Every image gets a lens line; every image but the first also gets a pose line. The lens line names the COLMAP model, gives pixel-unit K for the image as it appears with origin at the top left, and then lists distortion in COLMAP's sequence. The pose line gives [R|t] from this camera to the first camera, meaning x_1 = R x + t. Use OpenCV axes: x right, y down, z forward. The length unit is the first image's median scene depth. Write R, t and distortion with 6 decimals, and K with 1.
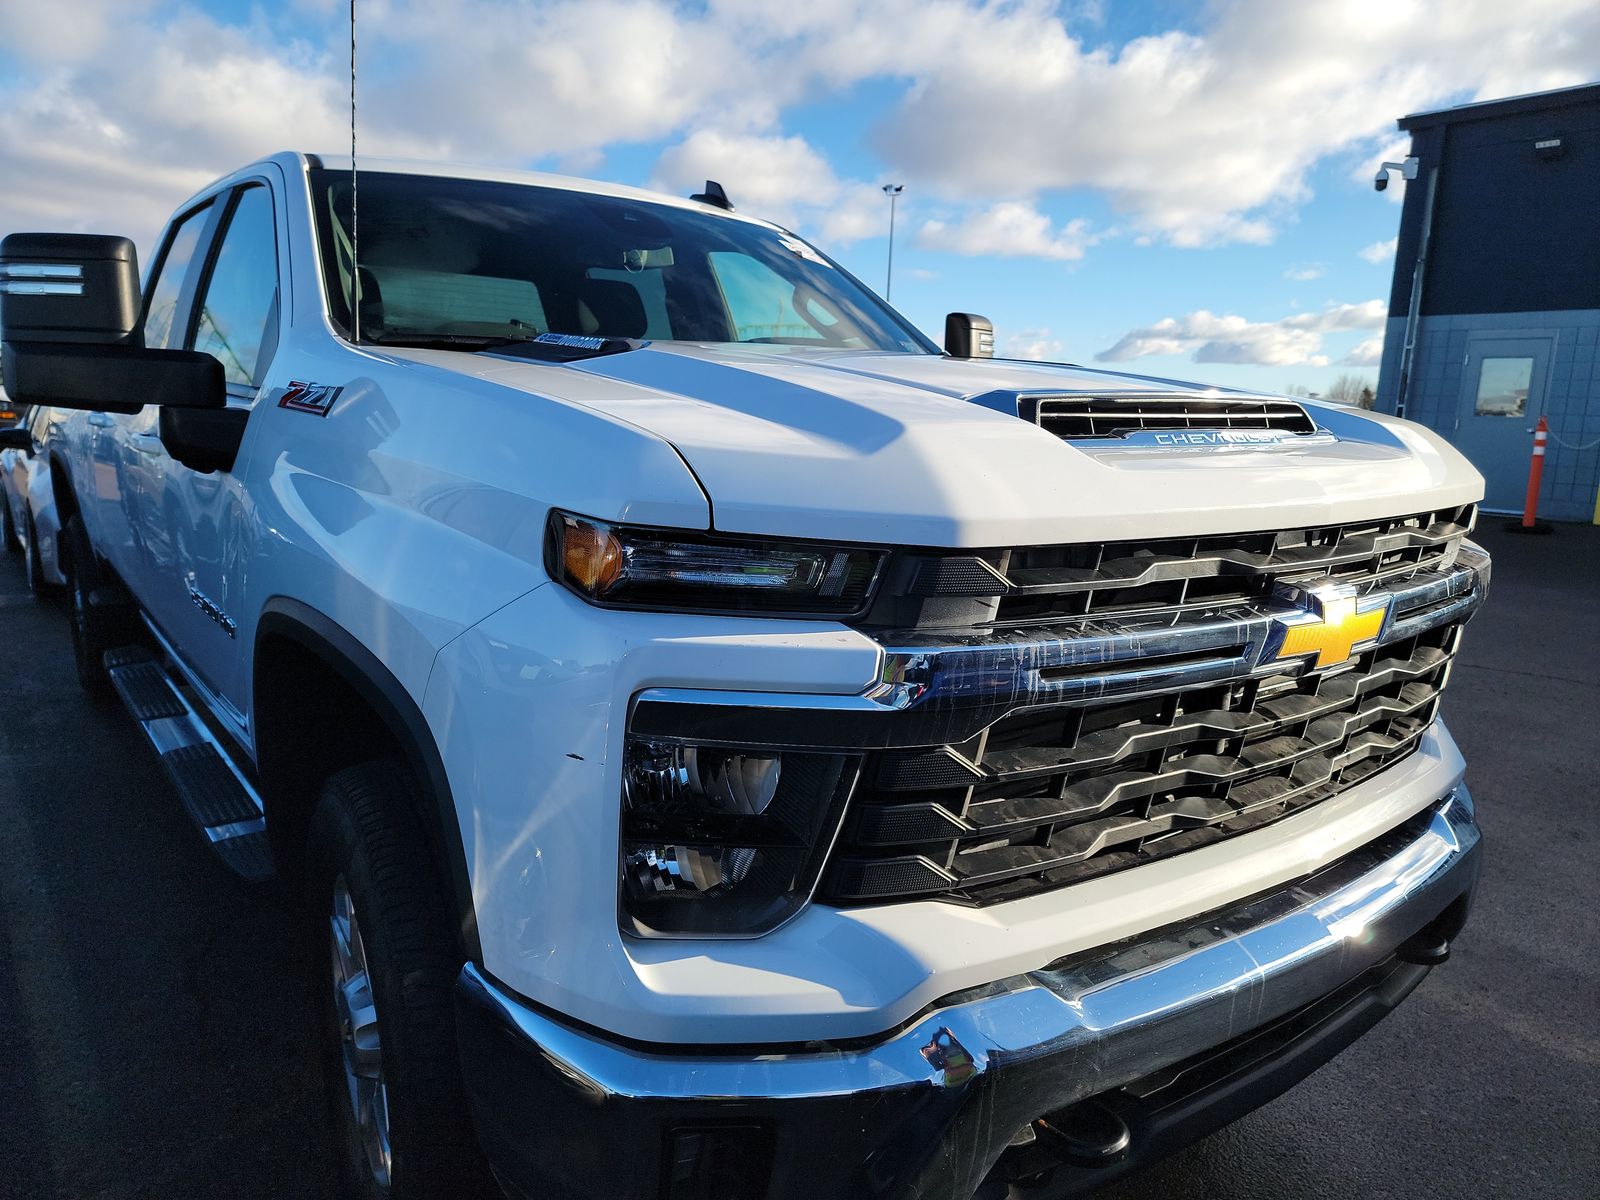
lens RADIAL K [[1116.9, 0, 807.4], [0, 1116.9, 621.9], [0, 0, 1]] dist [0.082878, -0.064812]
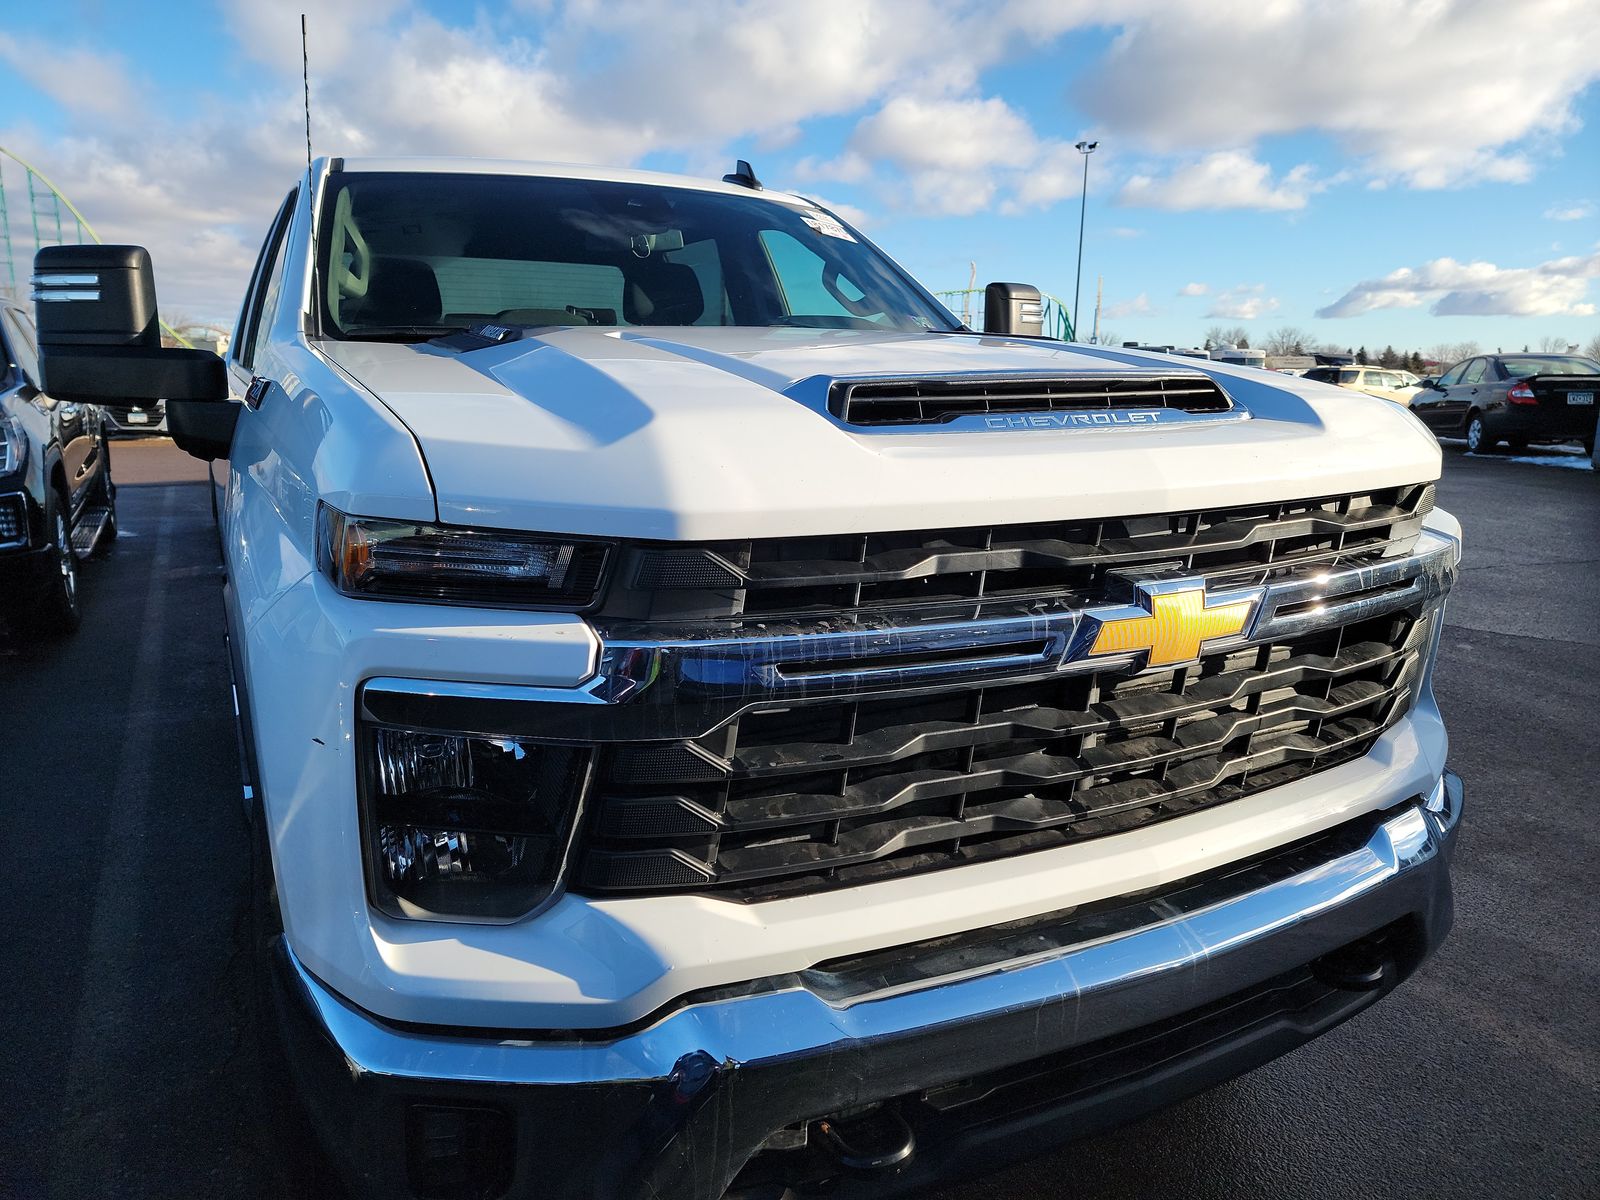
lens RADIAL K [[1119.0, 0, 801.2], [0, 1119.0, 600.6], [0, 0, 1]] dist [0.094709, -0.083623]
pose [[0.986120, 0.011004, -0.165670, 0.343306], [-0.010003, 0.999926, 0.006871, -0.017842], [0.165733, -0.005119, 0.986157, 0.034825]]
